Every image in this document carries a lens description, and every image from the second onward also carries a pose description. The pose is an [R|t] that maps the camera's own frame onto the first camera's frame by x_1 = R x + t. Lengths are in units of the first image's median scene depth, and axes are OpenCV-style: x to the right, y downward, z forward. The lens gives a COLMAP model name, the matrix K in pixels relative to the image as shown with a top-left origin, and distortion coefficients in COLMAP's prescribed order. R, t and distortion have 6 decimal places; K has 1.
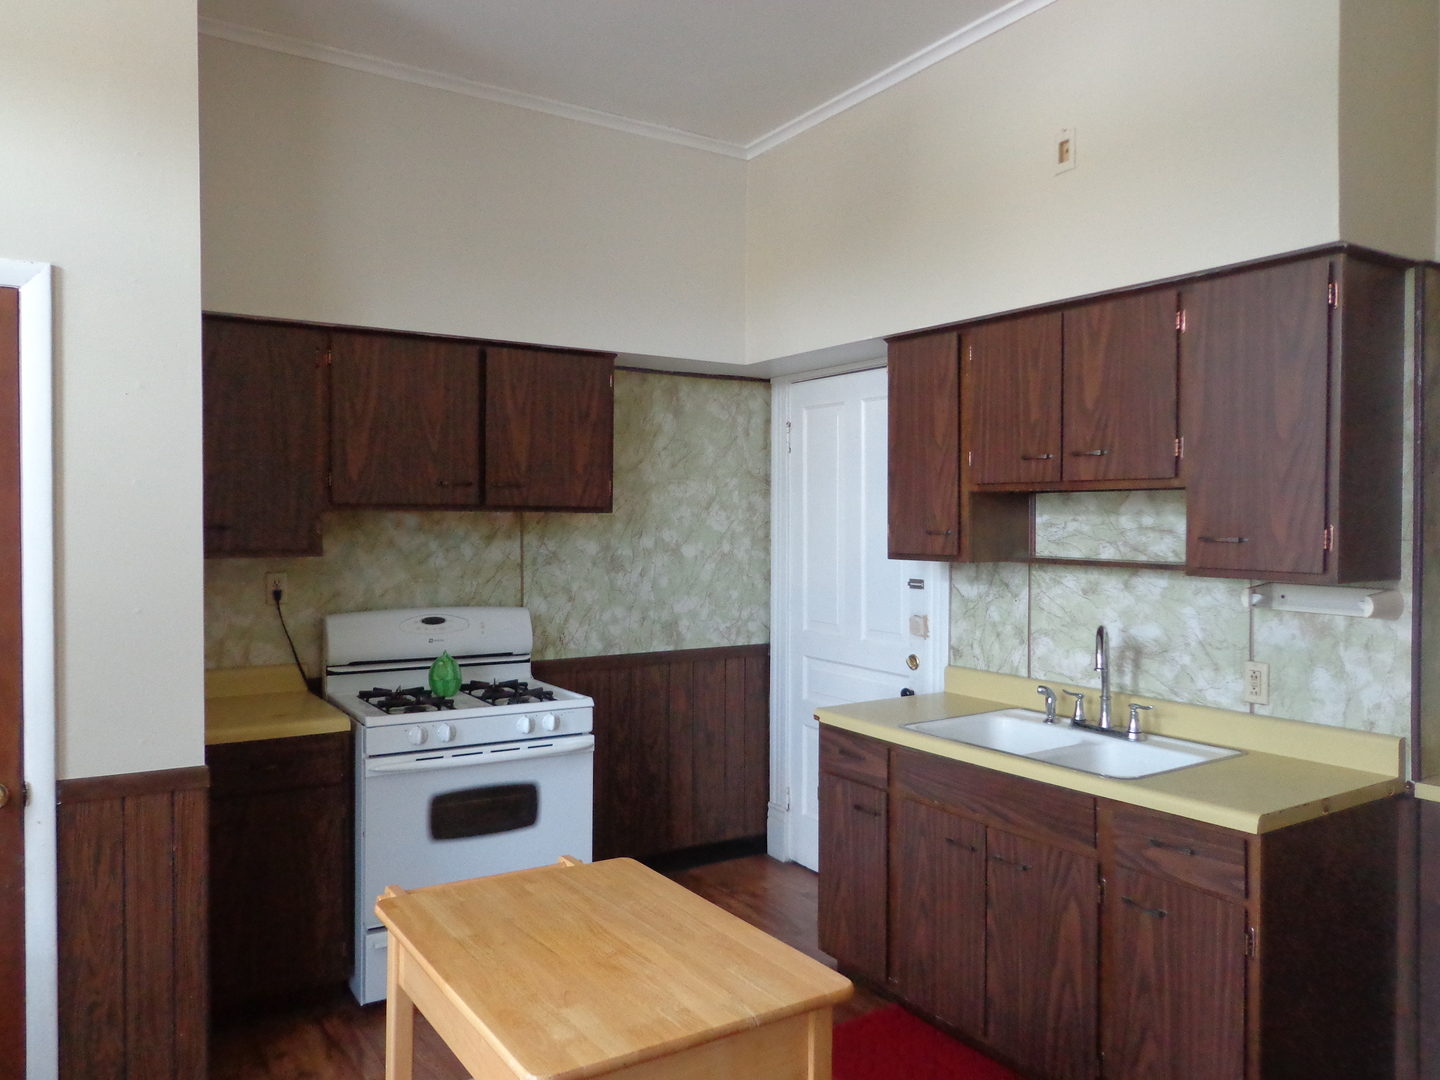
lens RADIAL K [[1081.3, 0, 718.5], [0, 1081.3, 545.1], [0, 0, 1]] dist [0.022449, 0.002715]
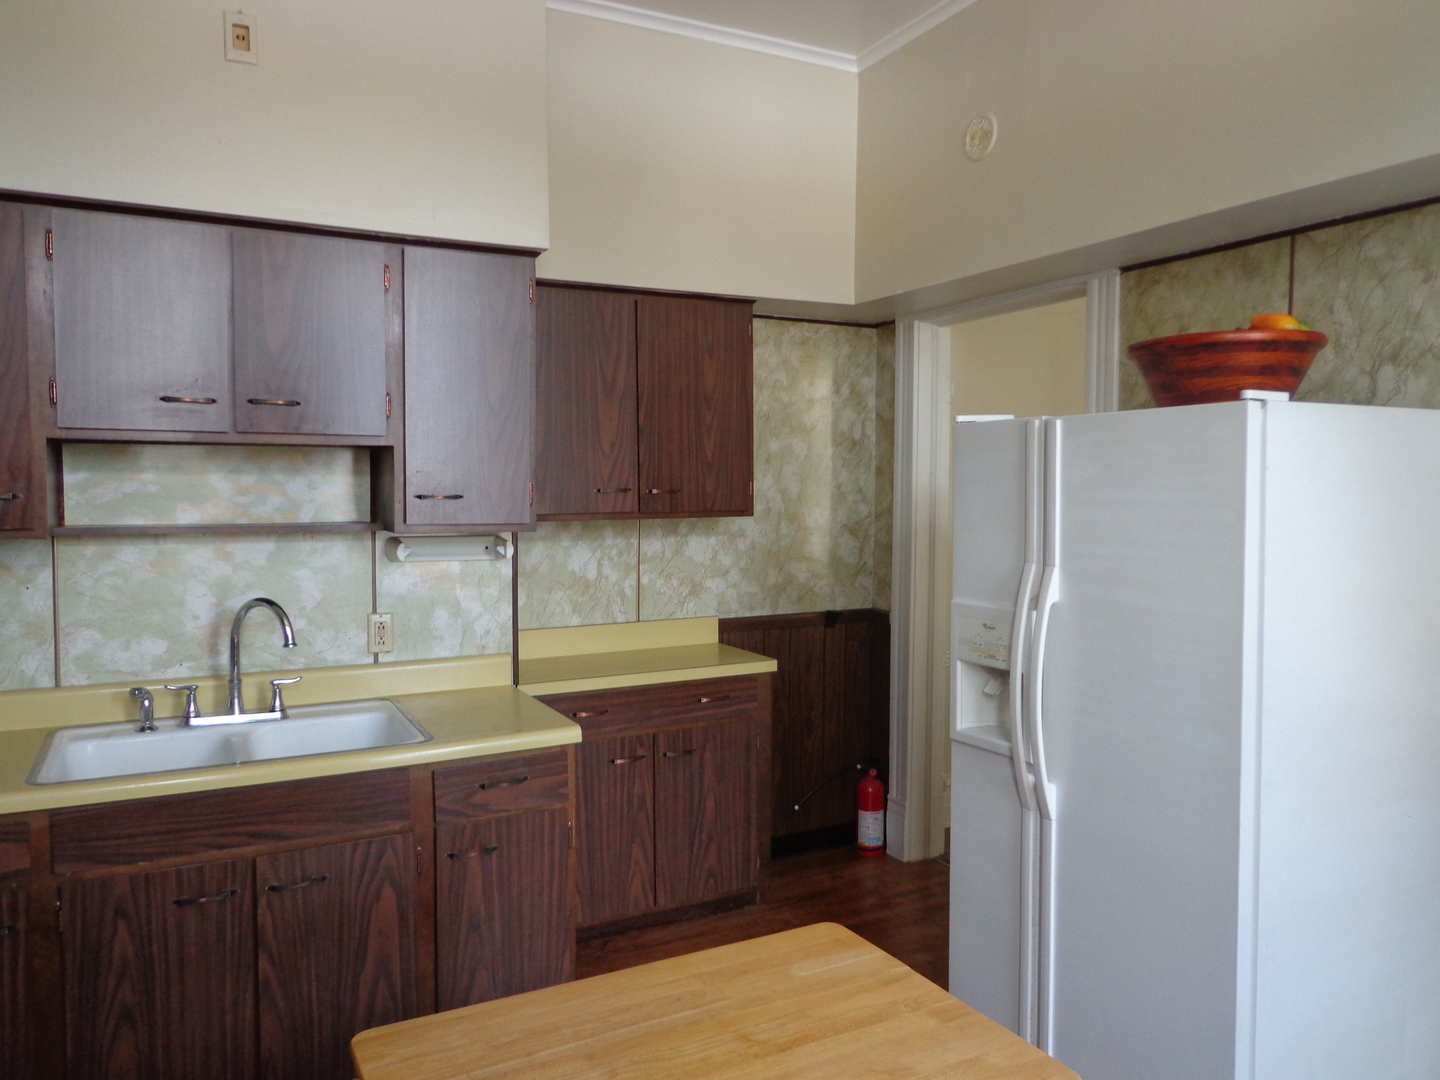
lens RADIAL K [[1081.3, 0, 724.5], [0, 1081.3, 543.2], [0, 0, 1]] dist [0.022449, 0.002715]
pose [[0.083930, -0.063362, 0.994455, -0.507396], [0.019914, 0.997884, 0.061900, -0.018797], [-0.996273, 0.014608, 0.085014, 0.560122]]
